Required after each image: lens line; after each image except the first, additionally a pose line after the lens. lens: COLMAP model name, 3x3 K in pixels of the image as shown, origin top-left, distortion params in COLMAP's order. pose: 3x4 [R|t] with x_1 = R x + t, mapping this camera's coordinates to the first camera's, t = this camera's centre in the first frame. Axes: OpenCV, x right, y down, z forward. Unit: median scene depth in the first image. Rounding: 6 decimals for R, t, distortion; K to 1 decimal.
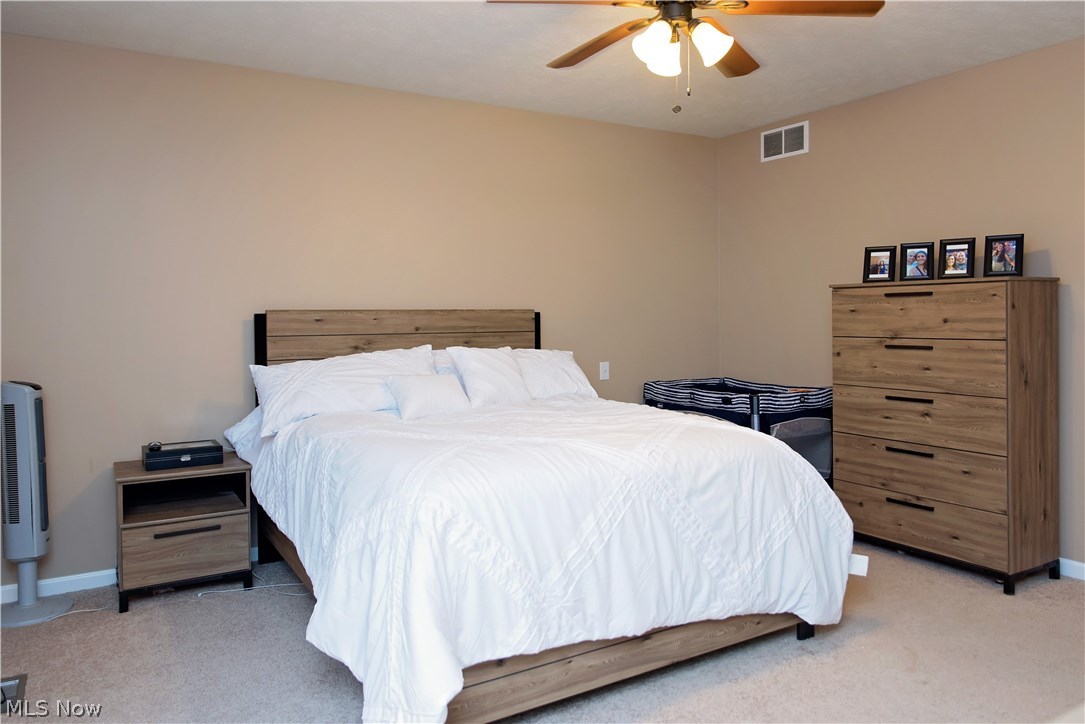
lens RADIAL K [[751.9, 0, 542.5], [0, 751.9, 362.0], [0, 0, 1]] dist [0.002968, 0.001917]
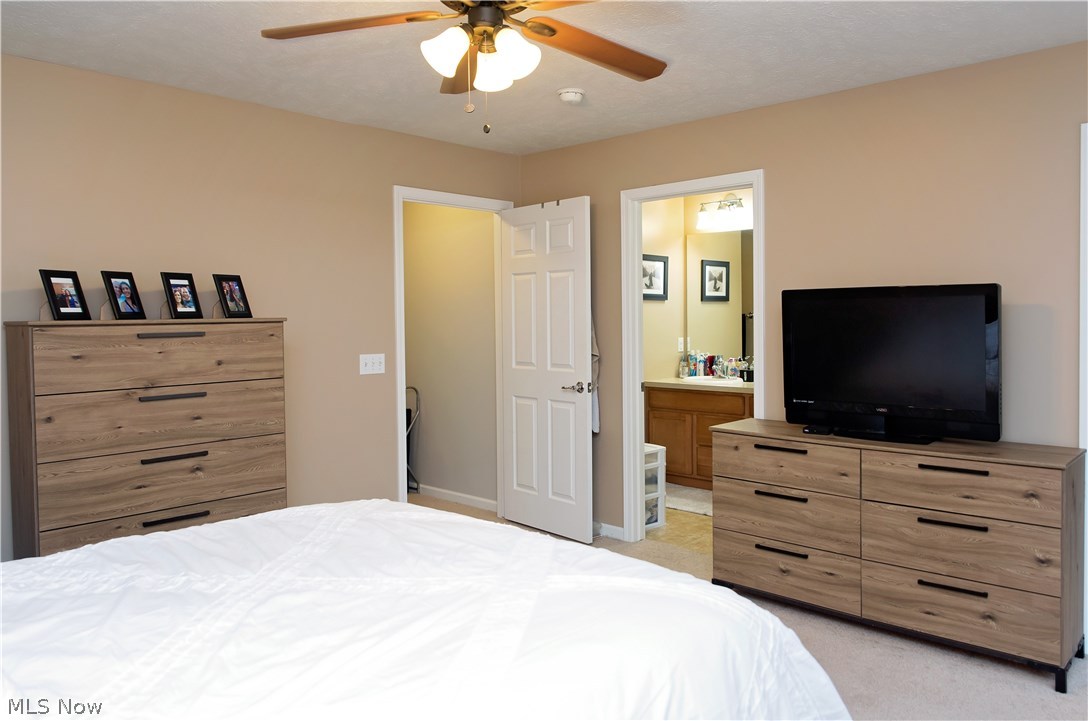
lens RADIAL K [[754.0, 0, 544.0], [0, 754.0, 360.5], [0, 0, 1]] dist [0.002968, 0.001917]
pose [[-0.237573, -0.047589, 0.970203, -0.443871], [0.079352, 0.994510, 0.068212, -0.085925], [-0.968123, 0.093193, -0.232493, 0.795476]]
